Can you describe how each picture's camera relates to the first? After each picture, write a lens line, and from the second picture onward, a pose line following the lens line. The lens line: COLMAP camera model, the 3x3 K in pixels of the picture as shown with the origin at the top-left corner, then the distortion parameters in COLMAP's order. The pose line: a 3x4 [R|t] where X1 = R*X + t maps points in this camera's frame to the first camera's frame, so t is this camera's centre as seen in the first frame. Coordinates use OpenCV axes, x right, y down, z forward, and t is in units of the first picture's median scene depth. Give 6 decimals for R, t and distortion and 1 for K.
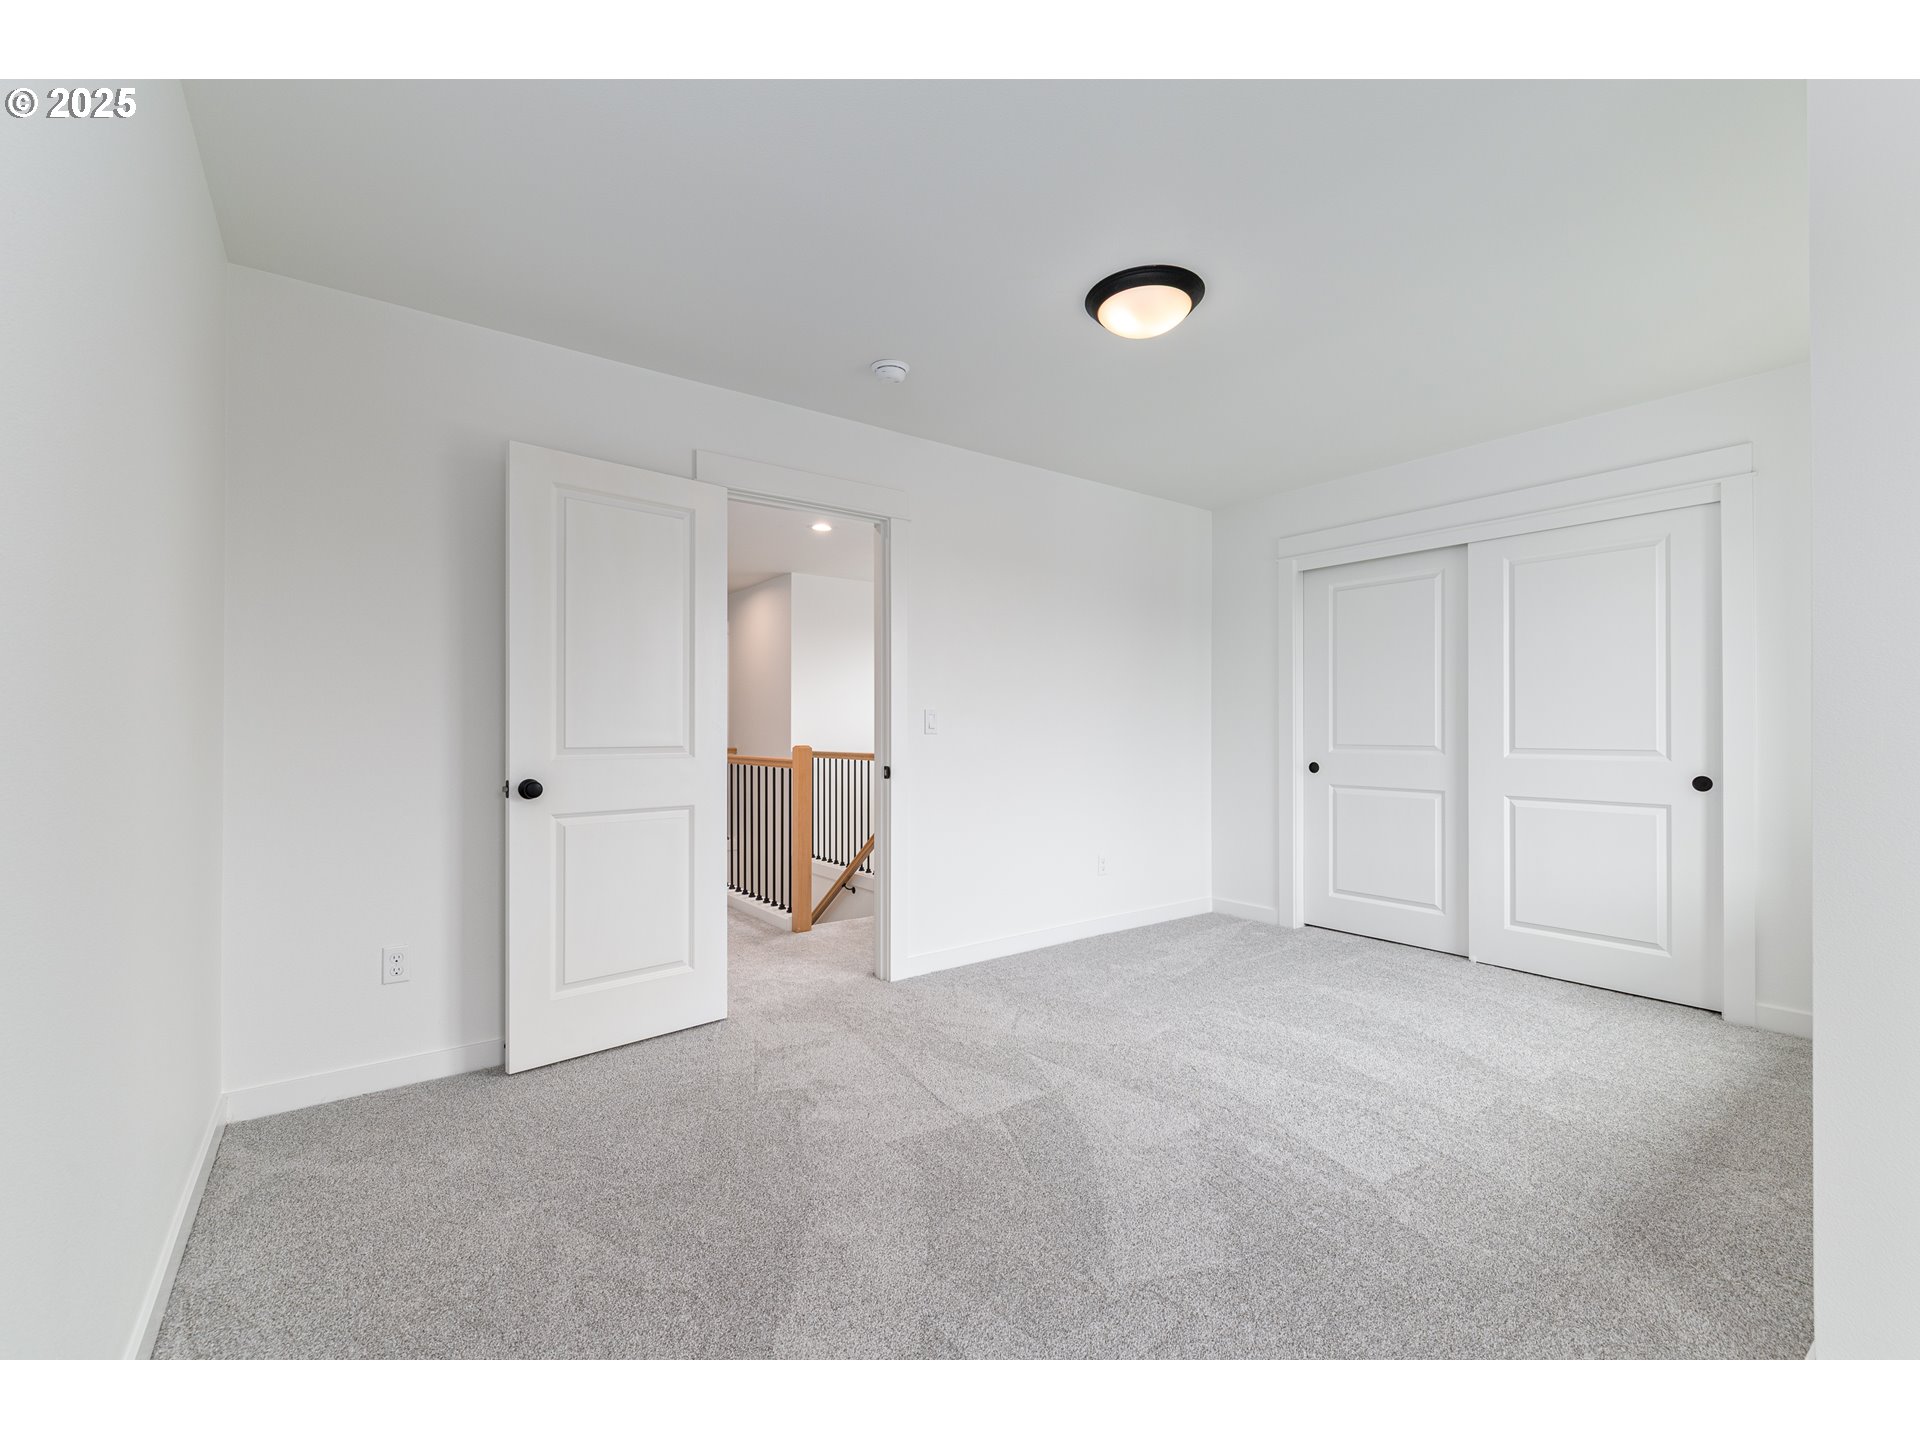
lens RADIAL K [[834.1, 0, 964.5], [0, 834.1, 726.1], [0, 0, 1]] dist [0.000742, -0.000049]
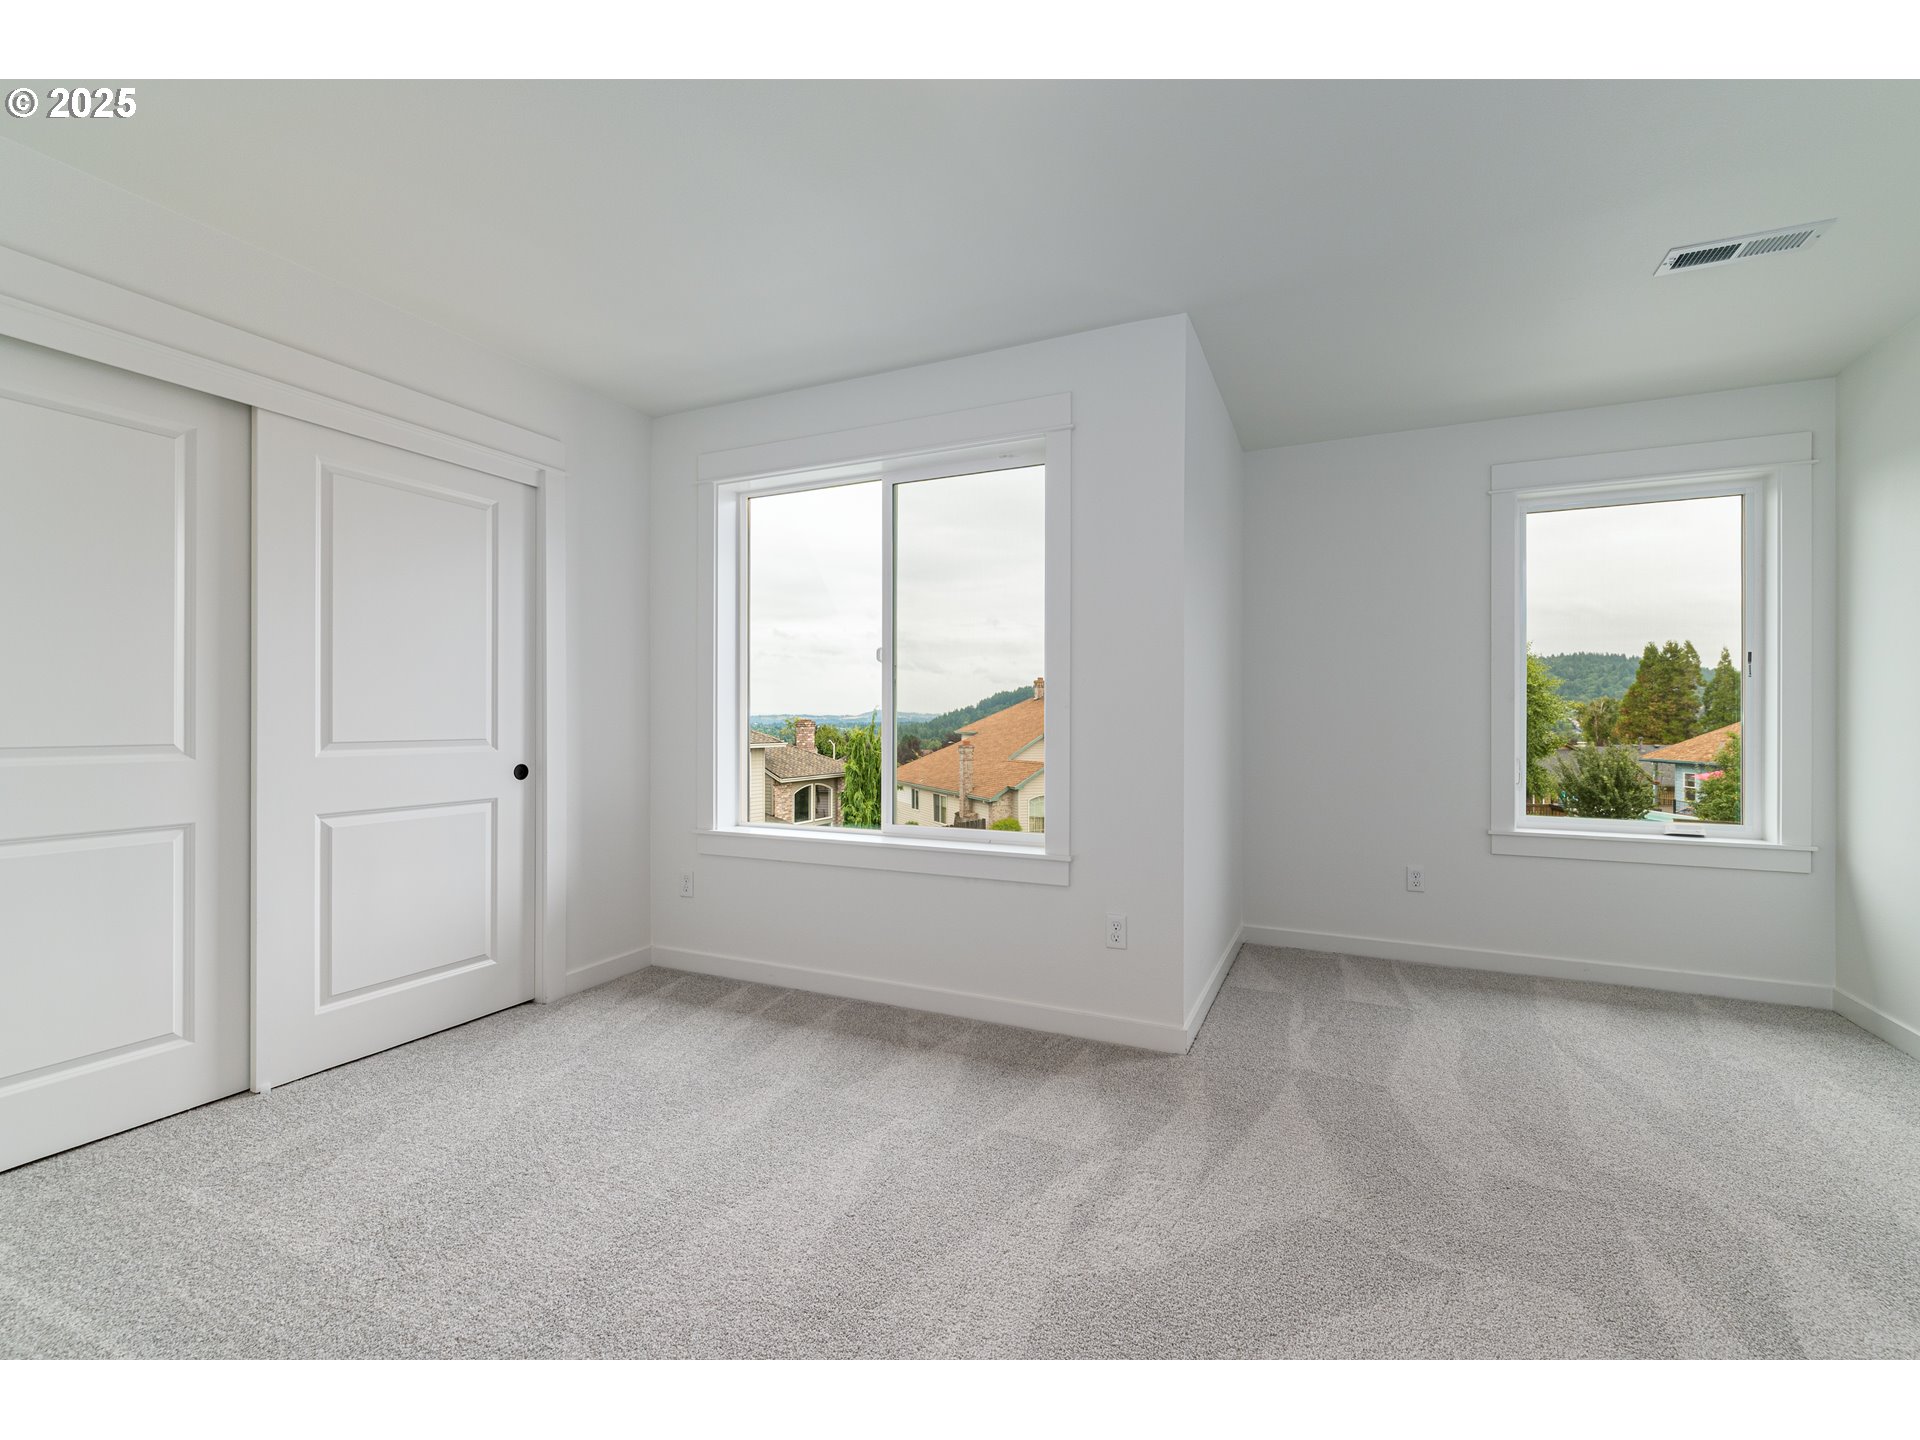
lens RADIAL K [[834.1, 0, 962.0], [0, 834.1, 720.1], [0, 0, 1]] dist [0.000742, -0.000049]
pose [[-0.484819, 0.001834, 0.874613, -0.186262], [-0.003479, 0.999986, -0.004026, 0.008838], [-0.874608, -0.004995, -0.484806, 0.878678]]
